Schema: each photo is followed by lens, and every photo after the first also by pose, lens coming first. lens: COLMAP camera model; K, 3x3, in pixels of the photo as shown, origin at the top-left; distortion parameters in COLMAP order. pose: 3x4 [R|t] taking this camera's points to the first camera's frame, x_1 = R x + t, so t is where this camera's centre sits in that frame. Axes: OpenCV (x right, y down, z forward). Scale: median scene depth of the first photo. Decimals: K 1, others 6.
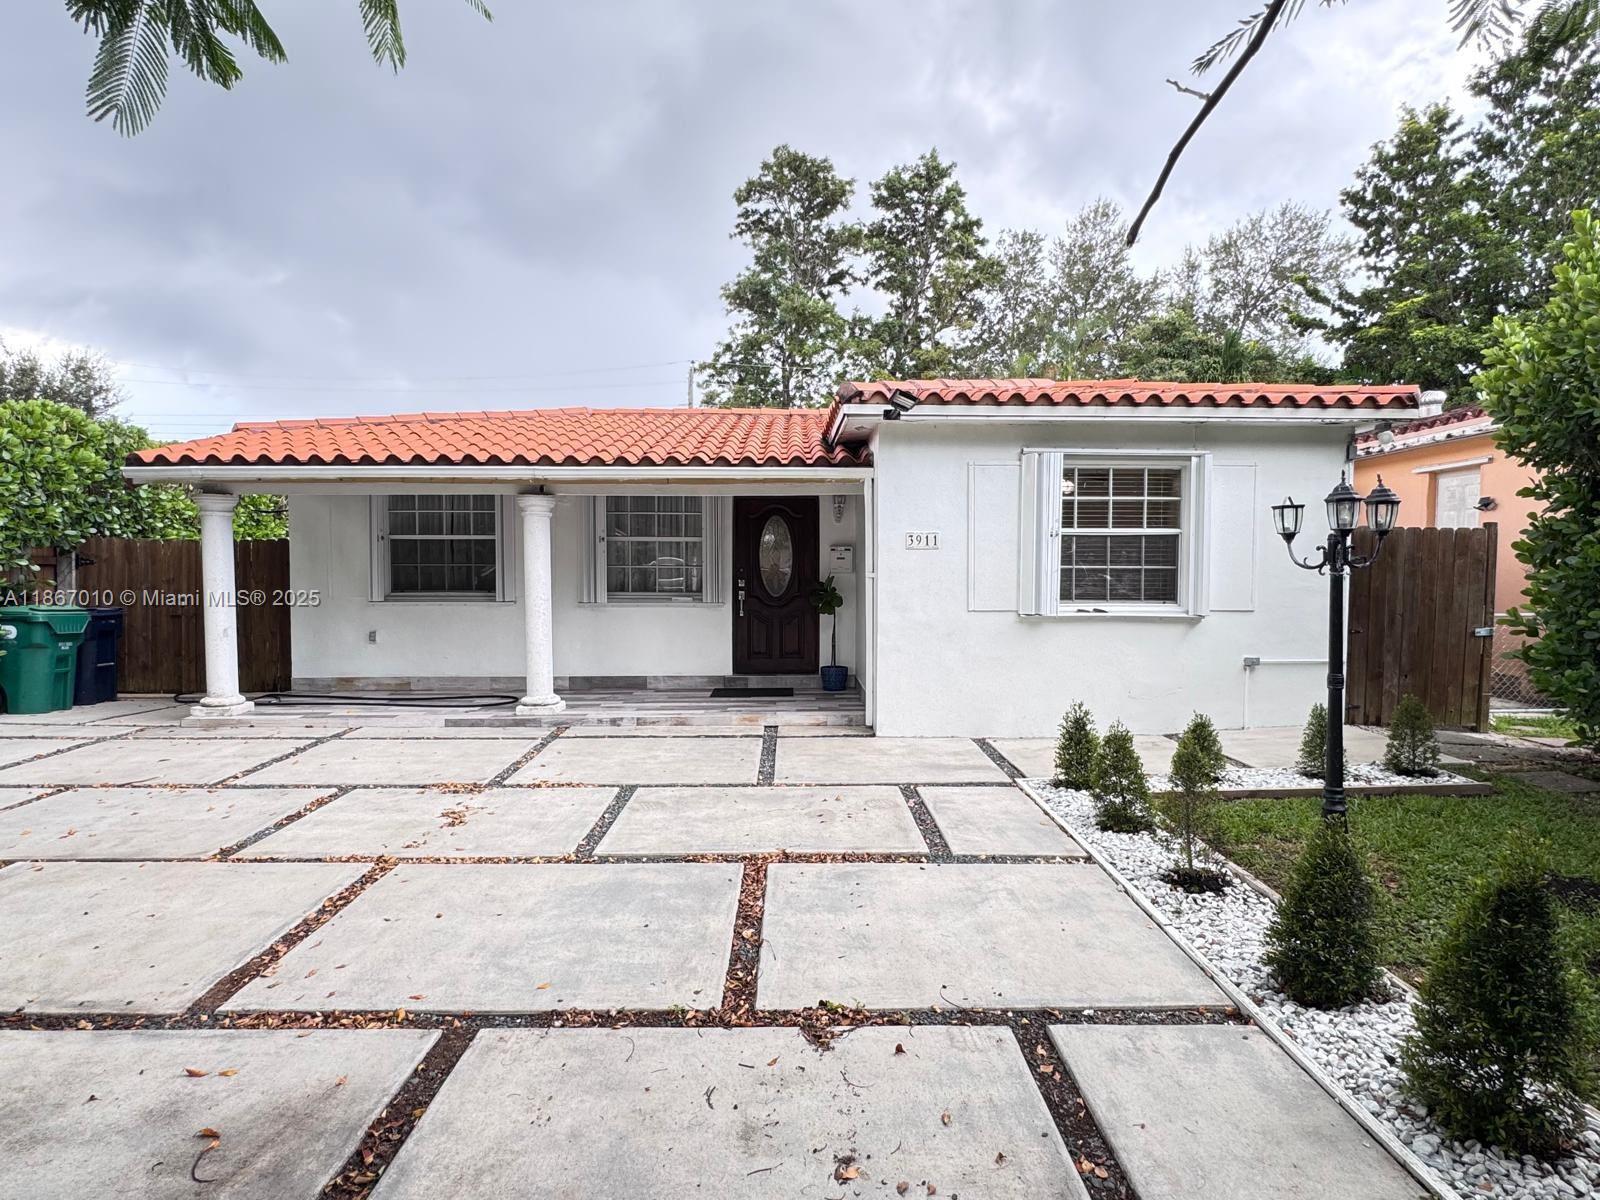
lens RADIAL K [[790.6, 0, 800.0], [0, 790.6, 600.0], [0, 0, 1]] dist [-0.000727, -0.000815]
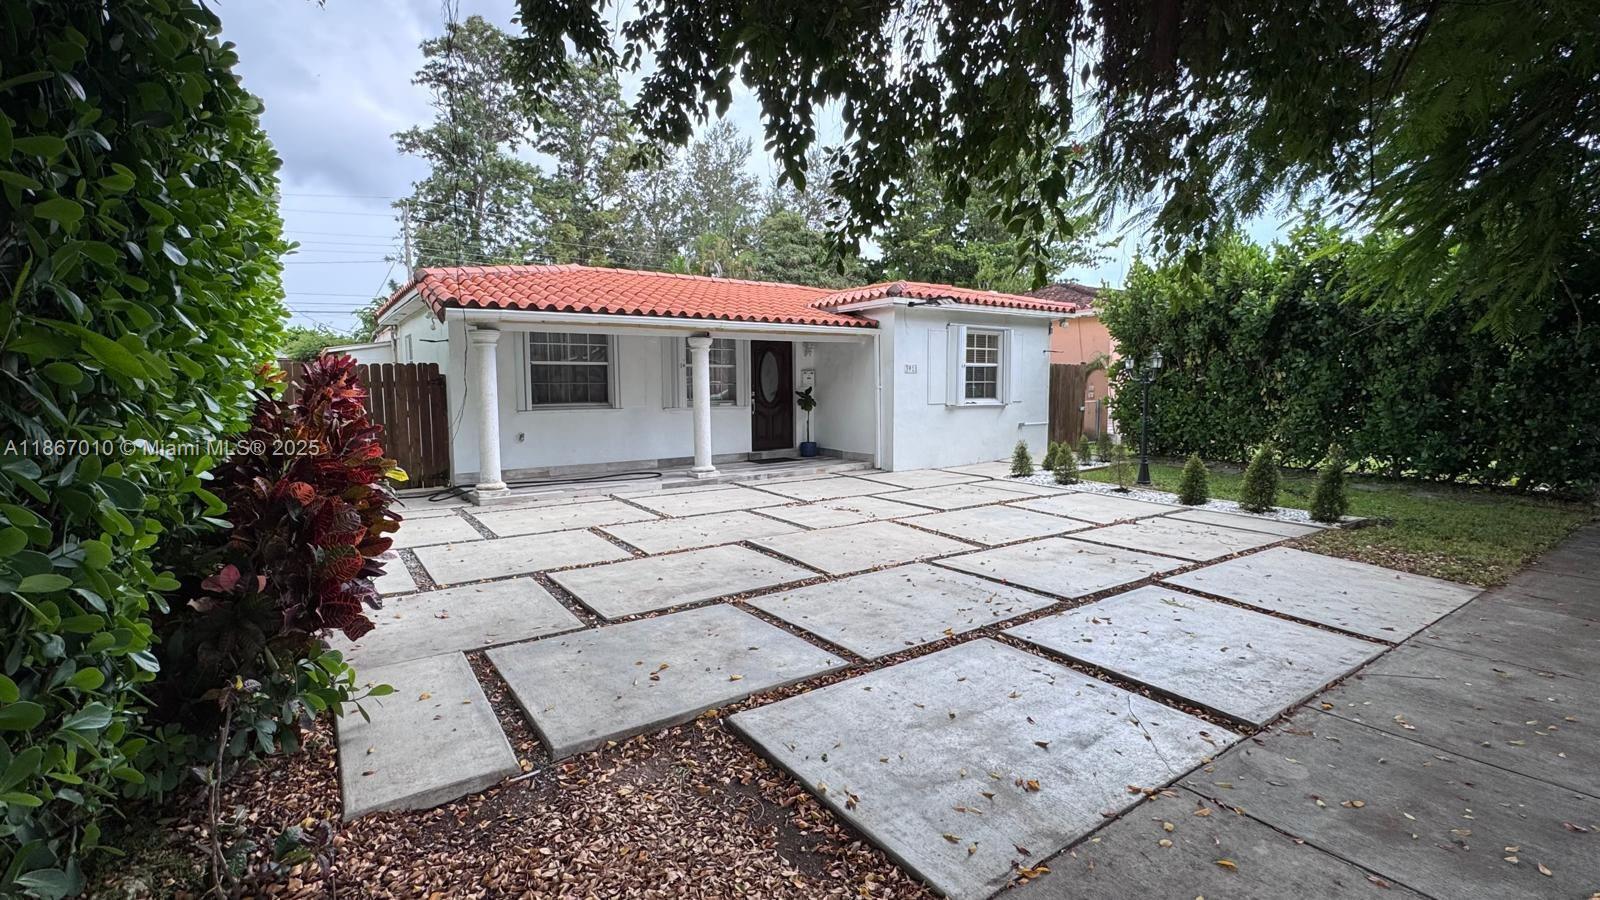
lens RADIAL K [[630.2, 0, 807.8], [0, 630.2, 426.3], [0, 0, 1]] dist [-0.001417, -0.000073]
pose [[0.857163, -0.041284, 0.513389, -0.670512], [0.030674, 0.999105, 0.029128, 0.010628], [-0.514132, -0.009219, 0.857662, -0.156206]]
